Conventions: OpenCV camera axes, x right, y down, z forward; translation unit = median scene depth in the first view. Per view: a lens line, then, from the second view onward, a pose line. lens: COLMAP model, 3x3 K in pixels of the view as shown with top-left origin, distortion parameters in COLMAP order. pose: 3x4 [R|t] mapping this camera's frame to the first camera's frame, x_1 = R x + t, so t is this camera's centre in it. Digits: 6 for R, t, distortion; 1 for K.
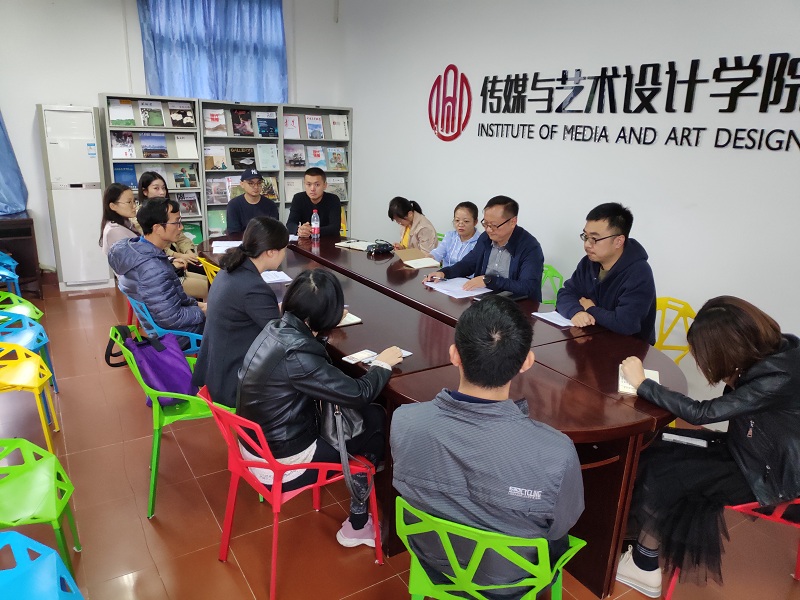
lens RADIAL K [[572.2, 0, 397.3], [0, 572.2, 298.8], [0, 0, 1]] dist [-0.010554, -0.011483]
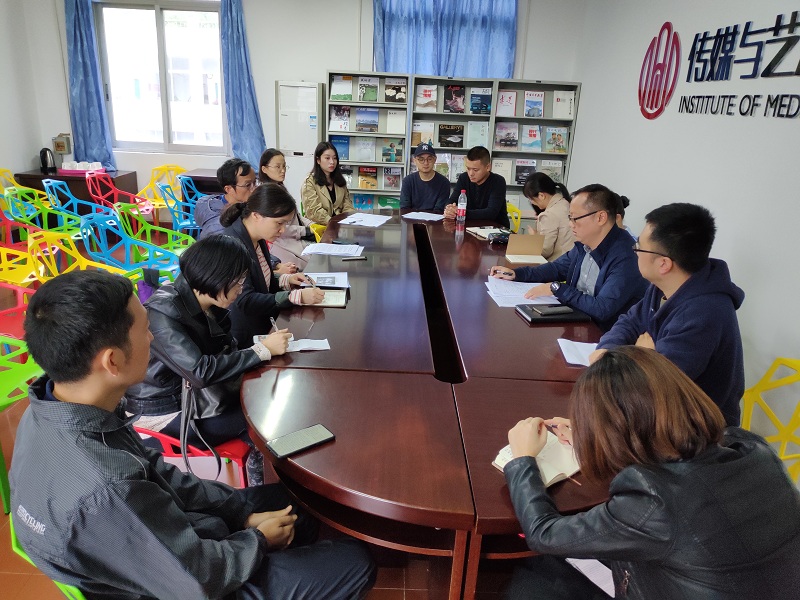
lens RADIAL K [[572.2, 0, 395.8], [0, 572.2, 301.4], [0, 0, 1]] dist [-0.010554, -0.011483]
pose [[0.843764, 0.175811, -0.507102, 0.269055], [-0.162390, 0.984168, 0.071009, -0.026638], [0.511558, 0.022434, 0.858956, 0.154511]]
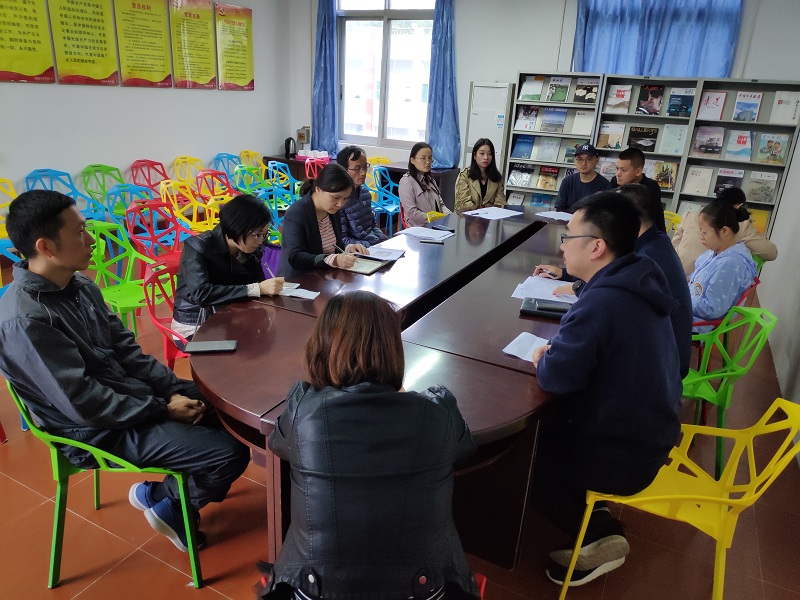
lens RADIAL K [[572.2, 0, 393.0], [0, 572.2, 299.0], [0, 0, 1]] dist [-0.010554, -0.011483]
pose [[0.505043, 0.279052, -0.816738, 0.469383], [-0.269752, 0.949920, 0.157751, -0.052364], [0.819857, 0.140645, 0.555025, 0.274288]]
